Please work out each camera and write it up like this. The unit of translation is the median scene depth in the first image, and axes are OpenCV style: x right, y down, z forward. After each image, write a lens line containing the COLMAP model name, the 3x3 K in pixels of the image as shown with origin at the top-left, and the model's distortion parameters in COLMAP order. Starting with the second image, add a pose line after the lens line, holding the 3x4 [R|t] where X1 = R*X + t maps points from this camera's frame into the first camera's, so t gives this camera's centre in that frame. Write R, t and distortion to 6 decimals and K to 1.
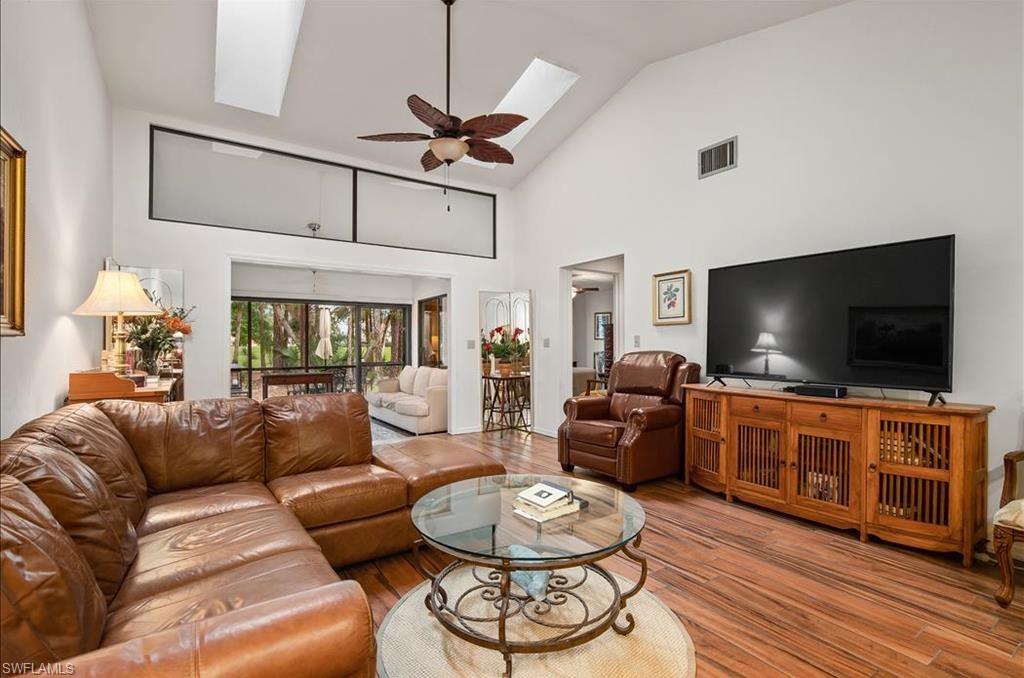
lens RADIAL K [[468.7, 0, 511.7], [0, 468.7, 343.3], [0, 0, 1]] dist [-0.013123, -0.000115]
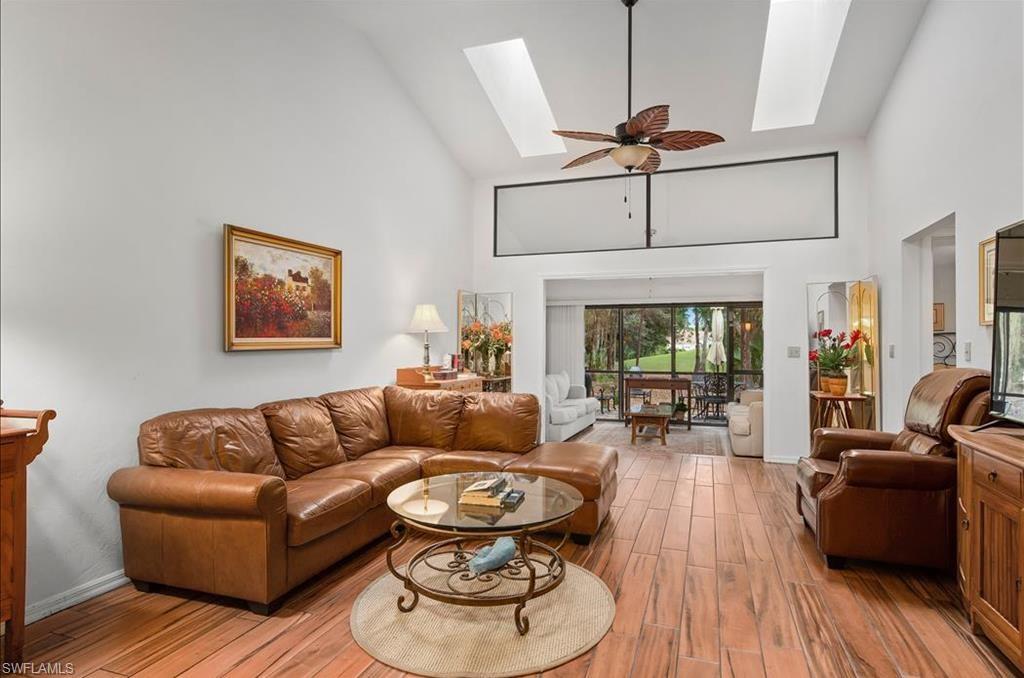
lens RADIAL K [[545.4, 0, 512.0], [0, 545.4, 339.0], [0, 0, 1]] dist [-0.000288, -0.000184]
pose [[0.599223, -0.006441, -0.800556, 0.552241], [-0.001445, 0.999957, -0.009127, -0.016402], [0.800581, 0.006626, 0.599188, 0.103963]]
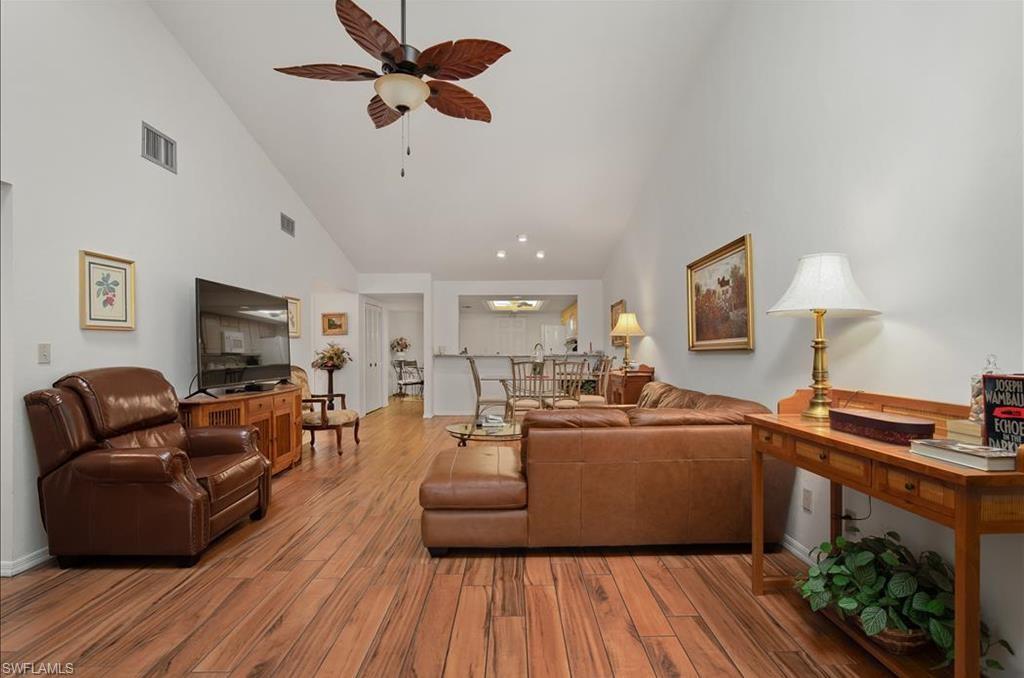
lens RADIAL K [[478.9, 0, 519.9], [0, 478.9, 347.5], [0, 0, 1]] dist [-0.012282, -0.000061]
pose [[-0.837927, 0.006124, 0.545748, -0.611348], [0.003866, 0.999979, -0.005284, -0.007468], [-0.545769, -0.002317, -0.837933, 1.339944]]
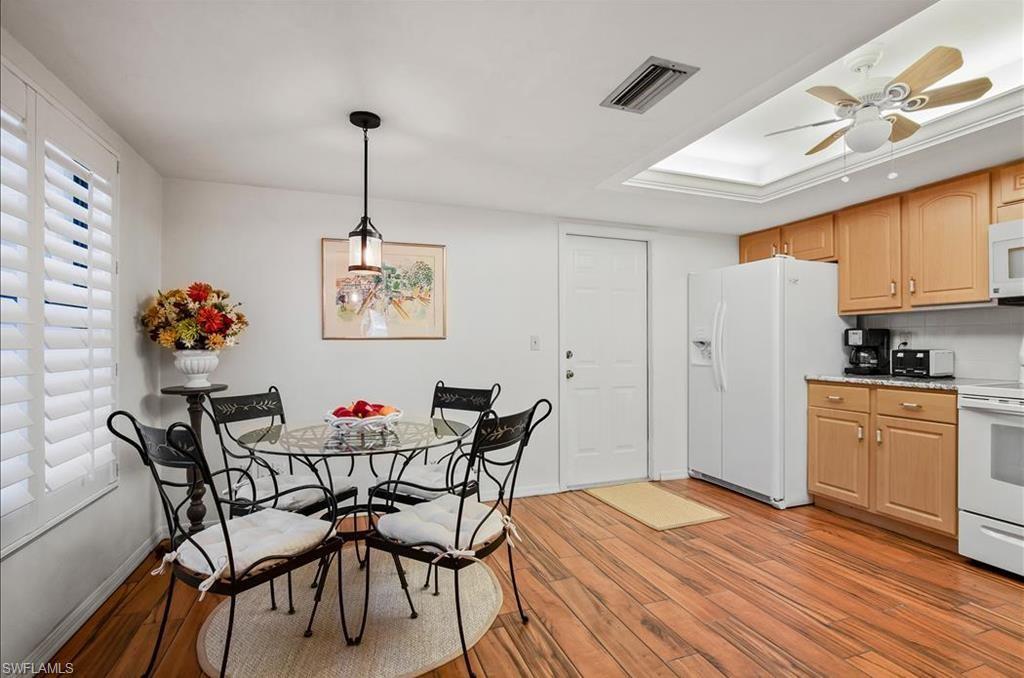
lens RADIAL K [[478.9, 0, 519.9], [0, 478.9, 347.5], [0, 0, 1]] dist [-0.012282, -0.000061]
pose [[-0.974019, 0.000856, 0.226466, 1.112719], [0.001488, 0.999995, 0.002621, -0.003315], [-0.226463, 0.002890, -0.974016, -0.268431]]
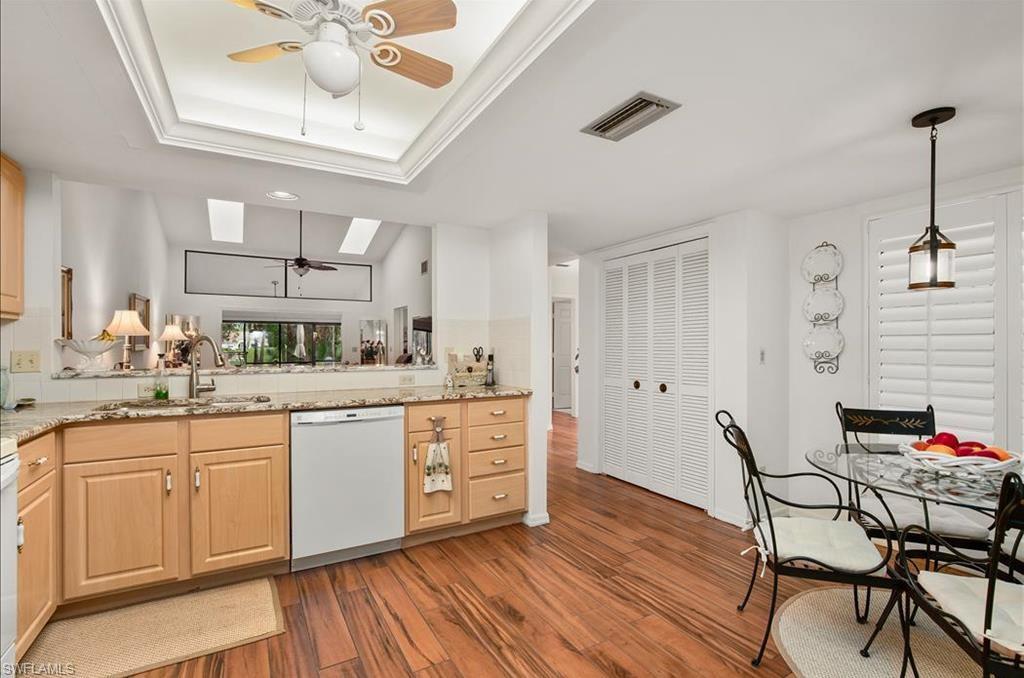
lens RADIAL K [[478.9, 0, 519.9], [0, 478.9, 347.5], [0, 0, 1]] dist [-0.012282, -0.000061]
pose [[0.997696, 0.001178, -0.067839, 1.033692], [-0.000725, 0.999977, 0.006699, -0.027539], [0.067845, -0.006634, 0.997674, -1.236049]]
